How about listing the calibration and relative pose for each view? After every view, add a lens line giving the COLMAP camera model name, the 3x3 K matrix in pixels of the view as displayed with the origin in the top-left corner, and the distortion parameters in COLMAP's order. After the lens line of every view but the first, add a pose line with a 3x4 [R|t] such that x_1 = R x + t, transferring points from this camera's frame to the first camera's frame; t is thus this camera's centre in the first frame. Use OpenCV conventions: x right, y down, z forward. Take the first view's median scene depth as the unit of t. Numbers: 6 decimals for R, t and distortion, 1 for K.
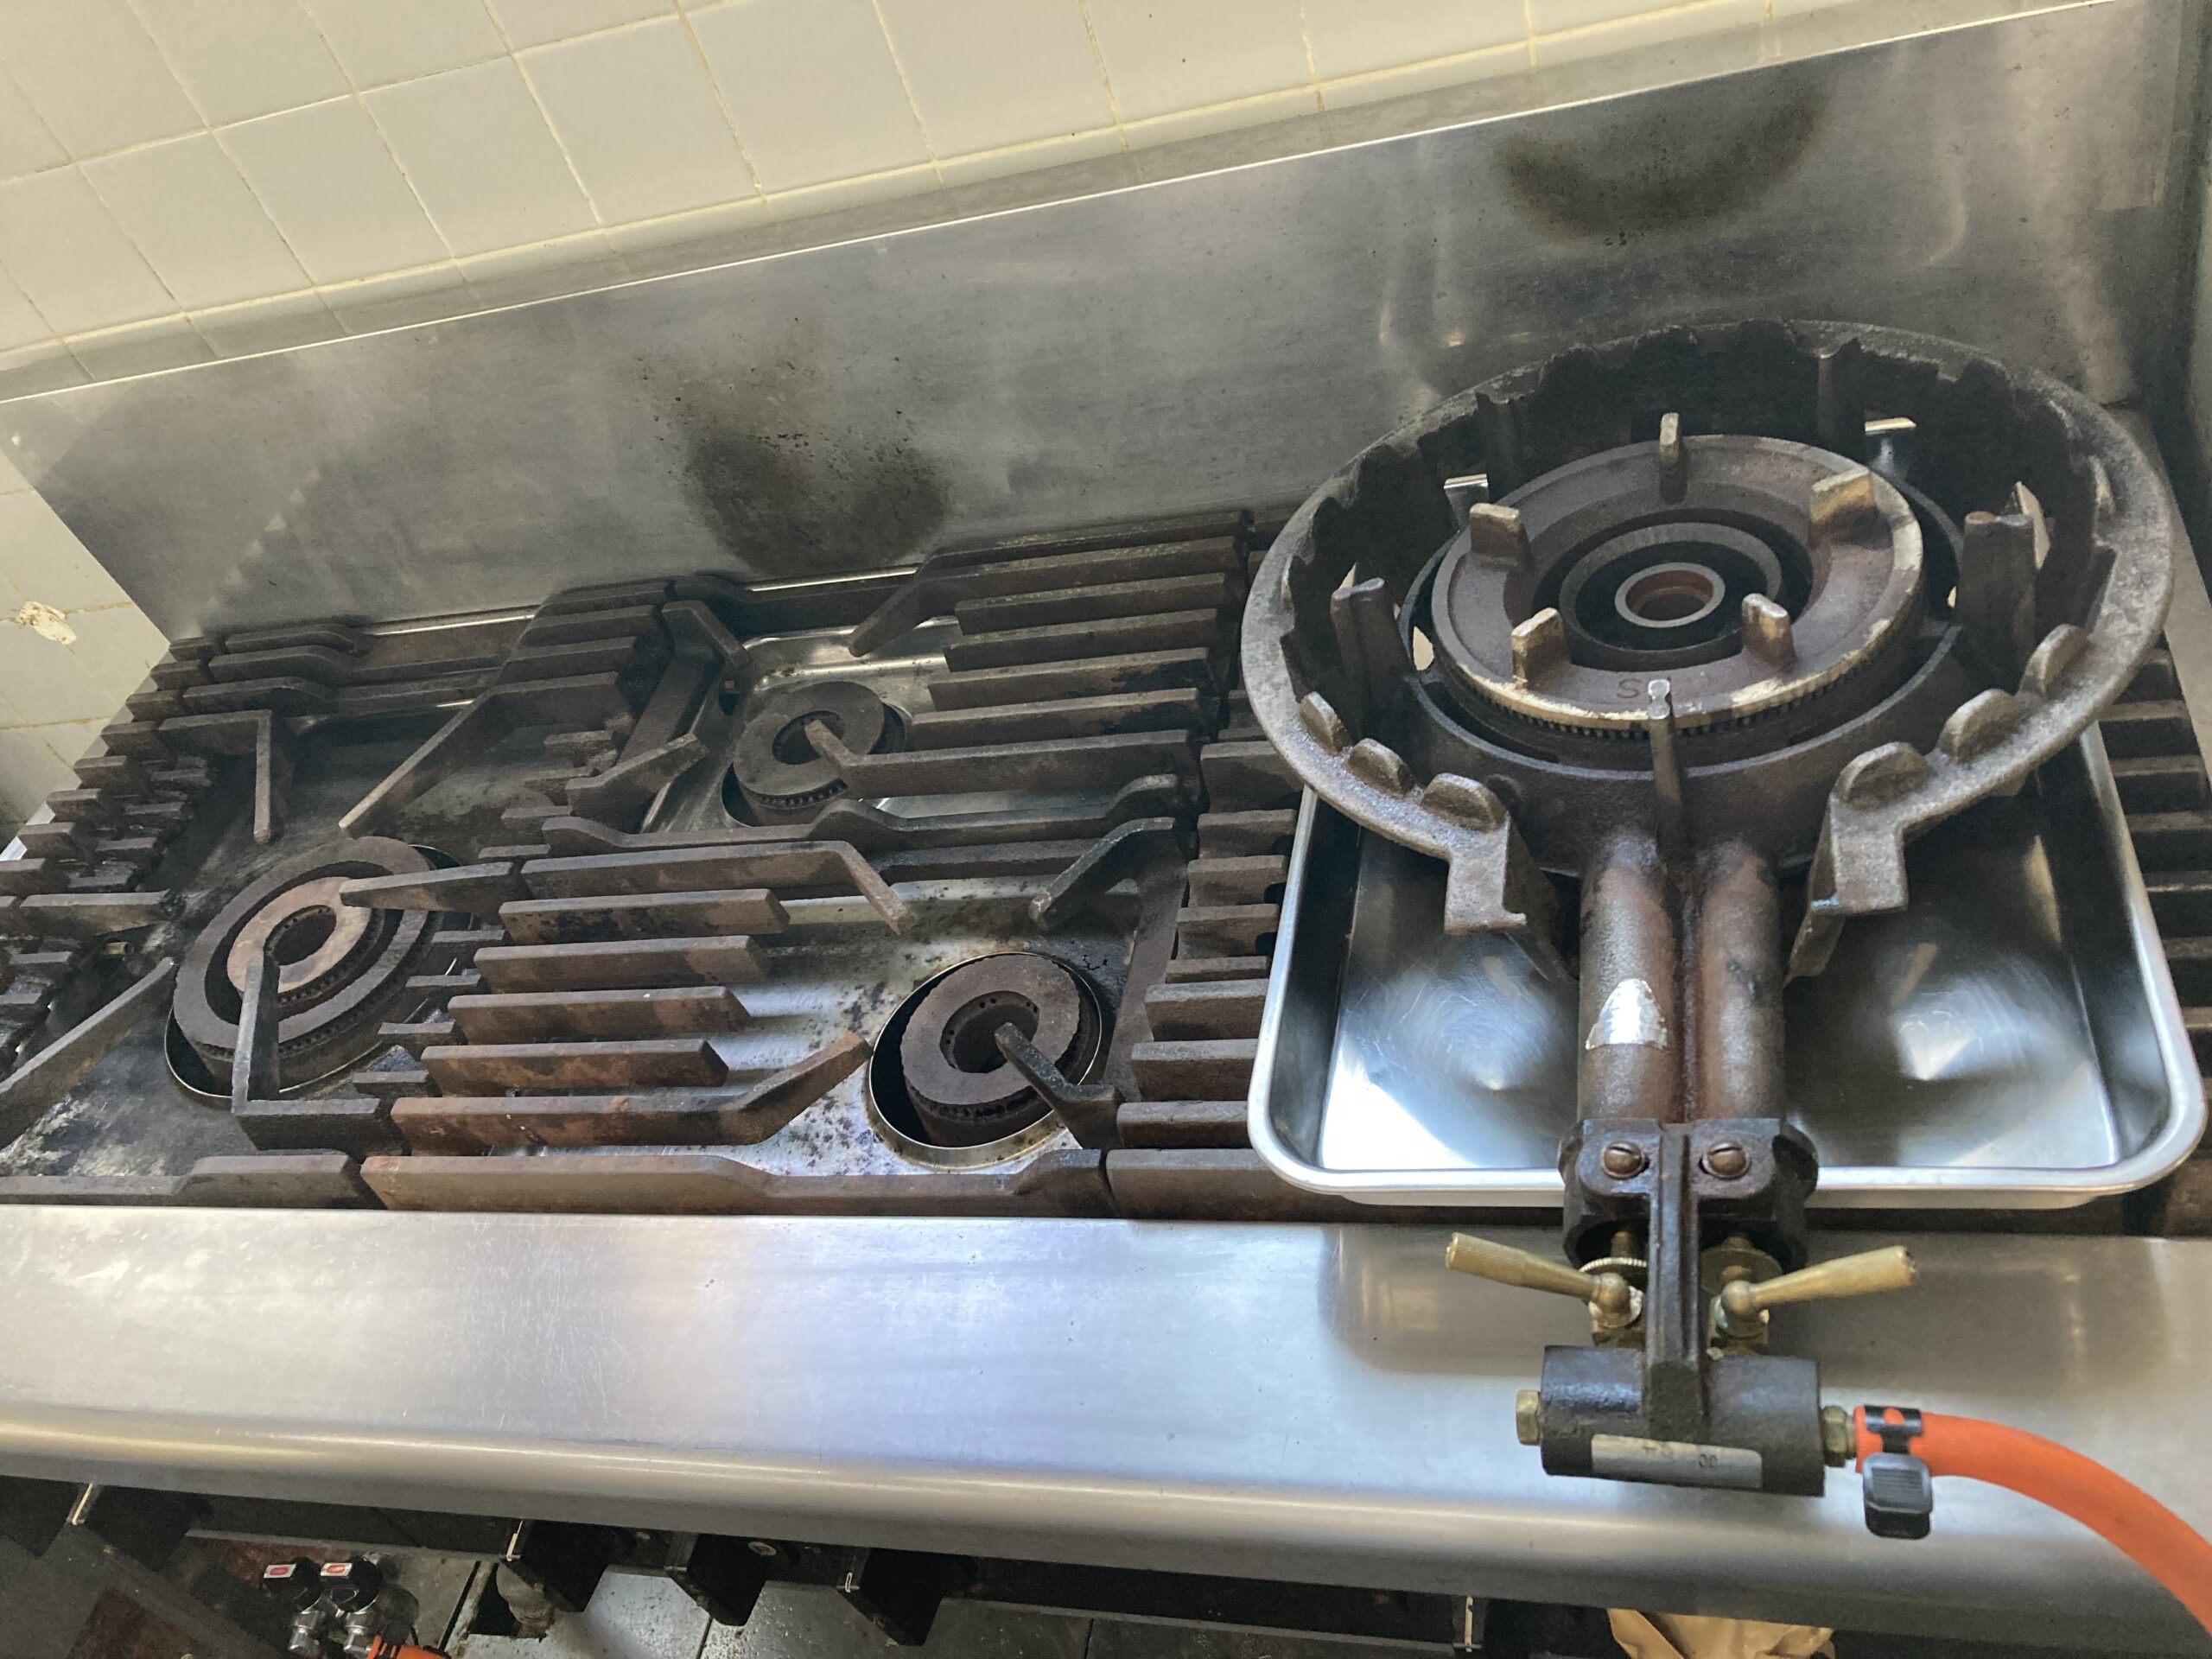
lens RADIAL K [[1776.1, 0, 1106.0], [0, 1776.1, 829.5], [0, 0, 1]] dist [0.041727, -0.001983]
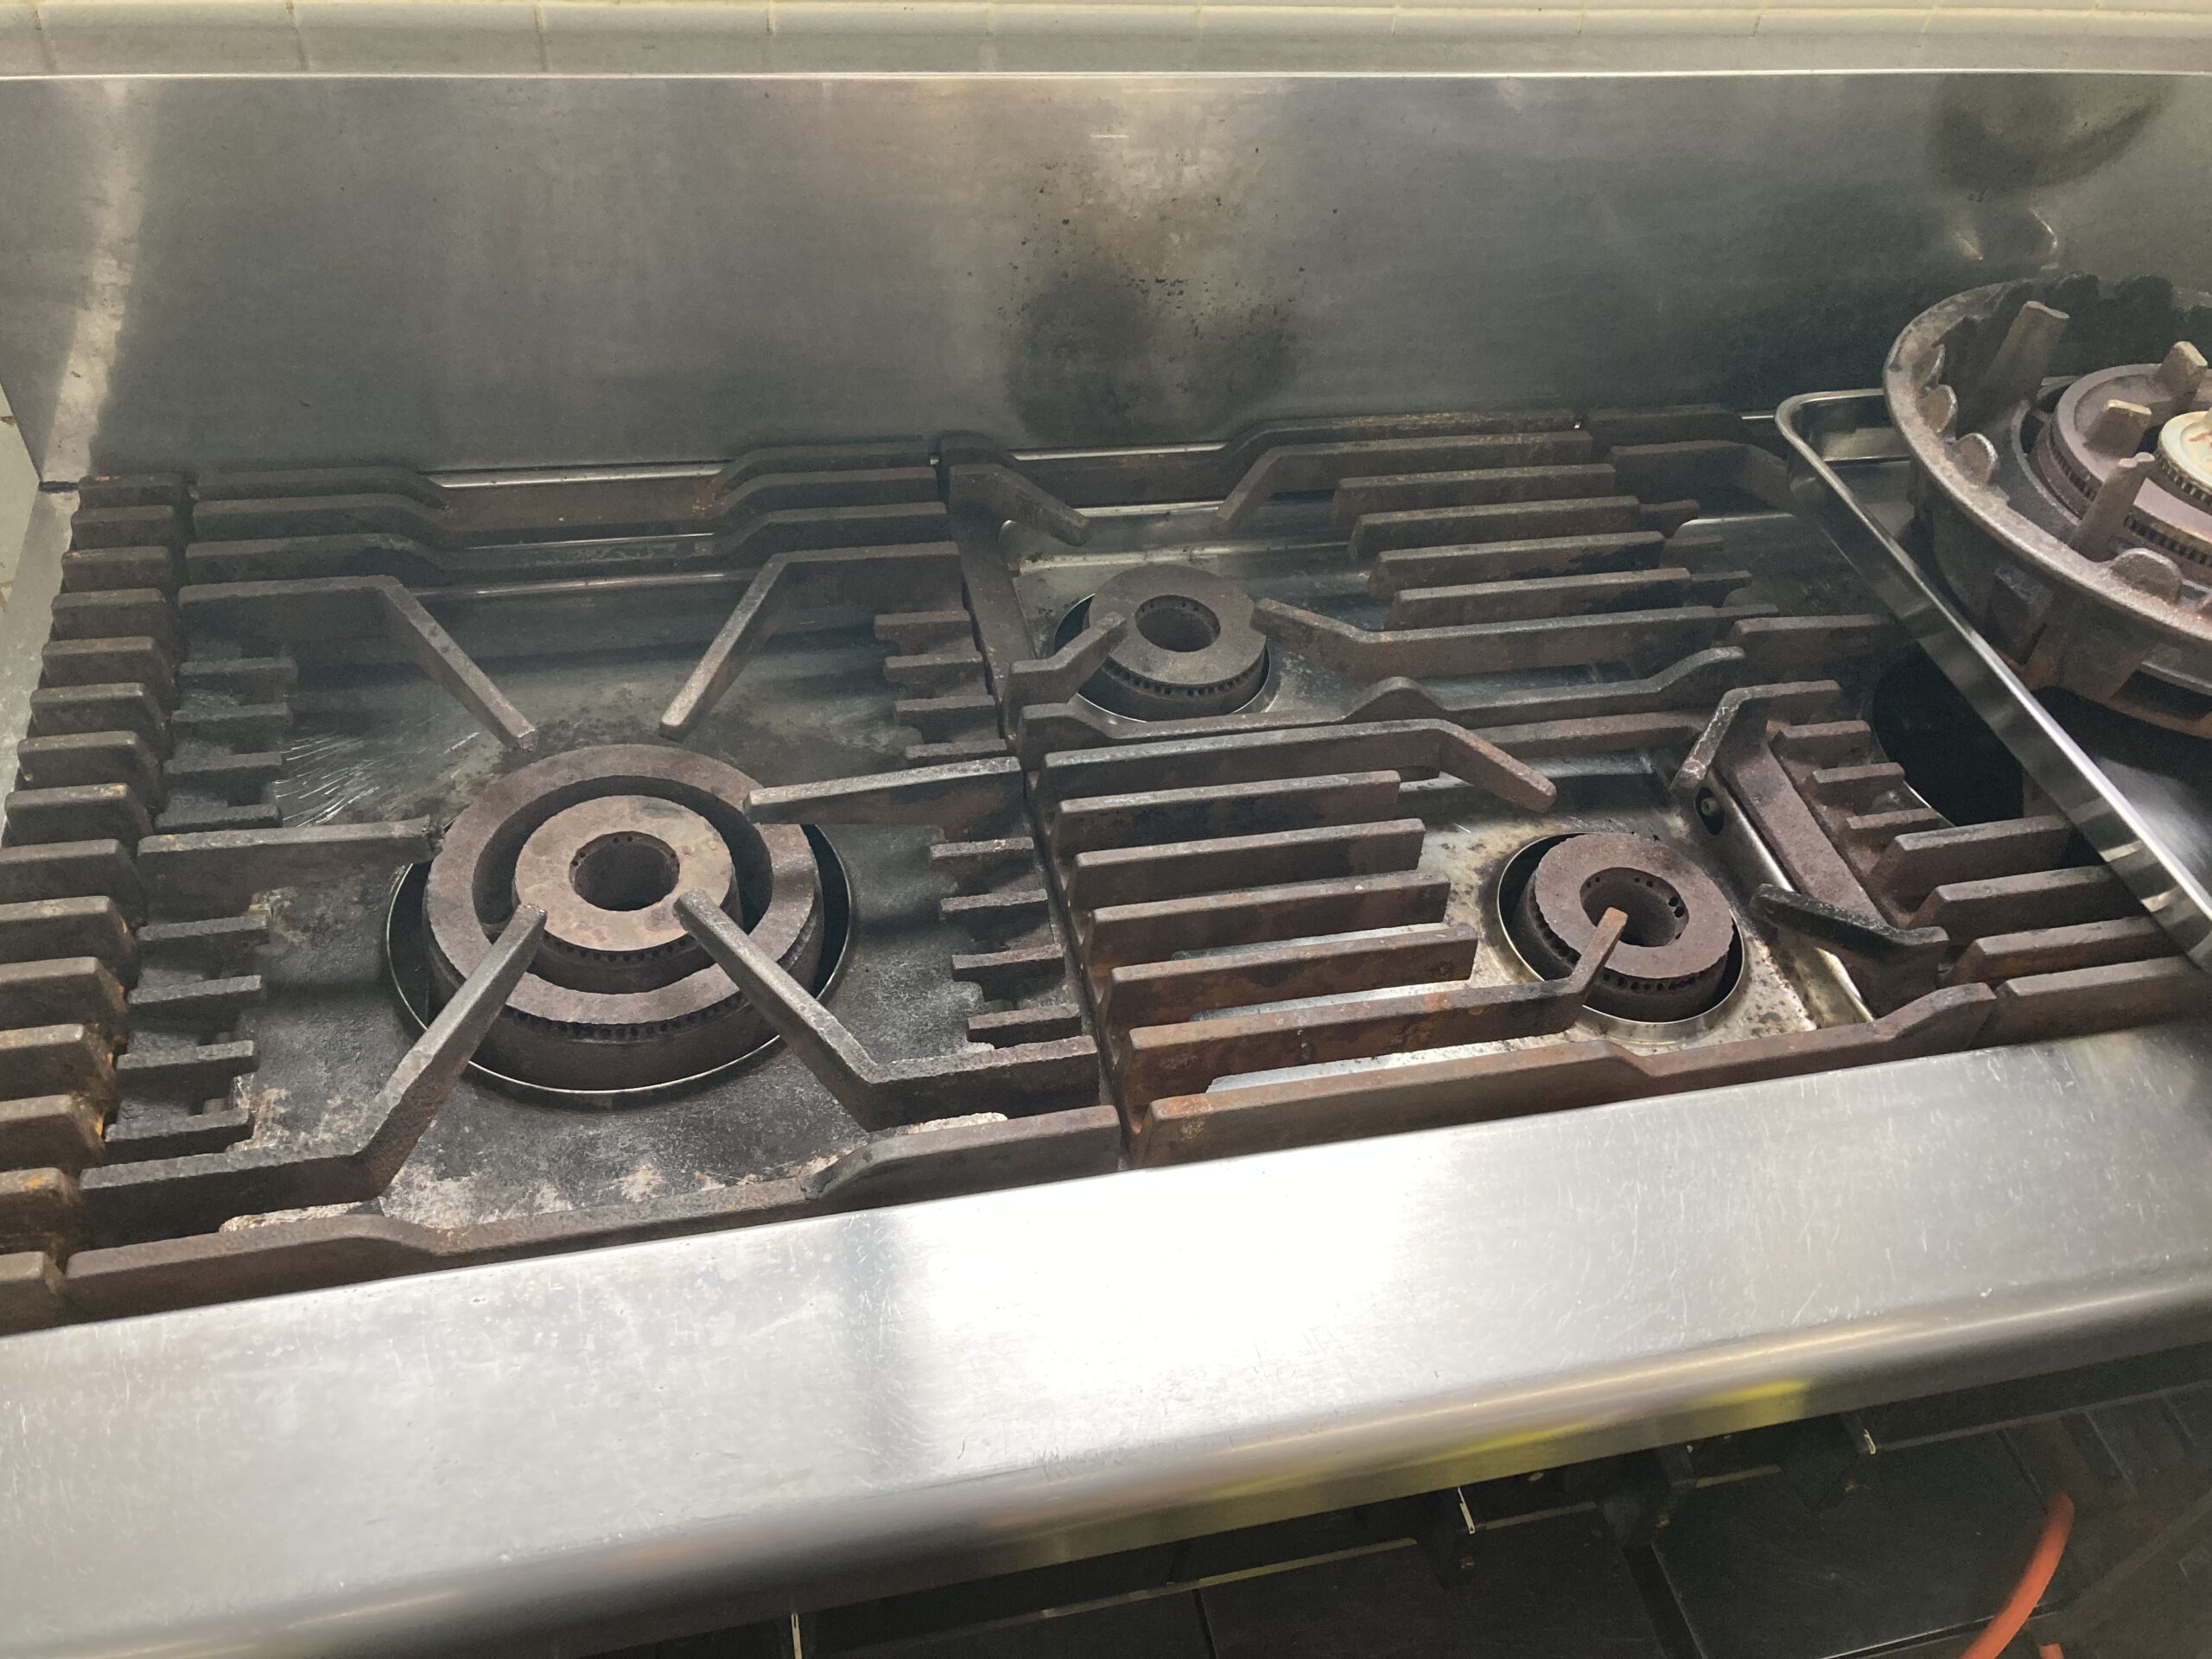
lens RADIAL K [[1822.7, 0, 1106.2], [0, 1822.7, 777.6], [0, 0, 1]] dist [0.090604, -0.120247]
pose [[0.832992, -0.020411, 0.552908, -0.789159], [0.038991, 0.999000, -0.021865, 0.050146], [-0.551909, 0.039772, 0.832955, 0.290946]]
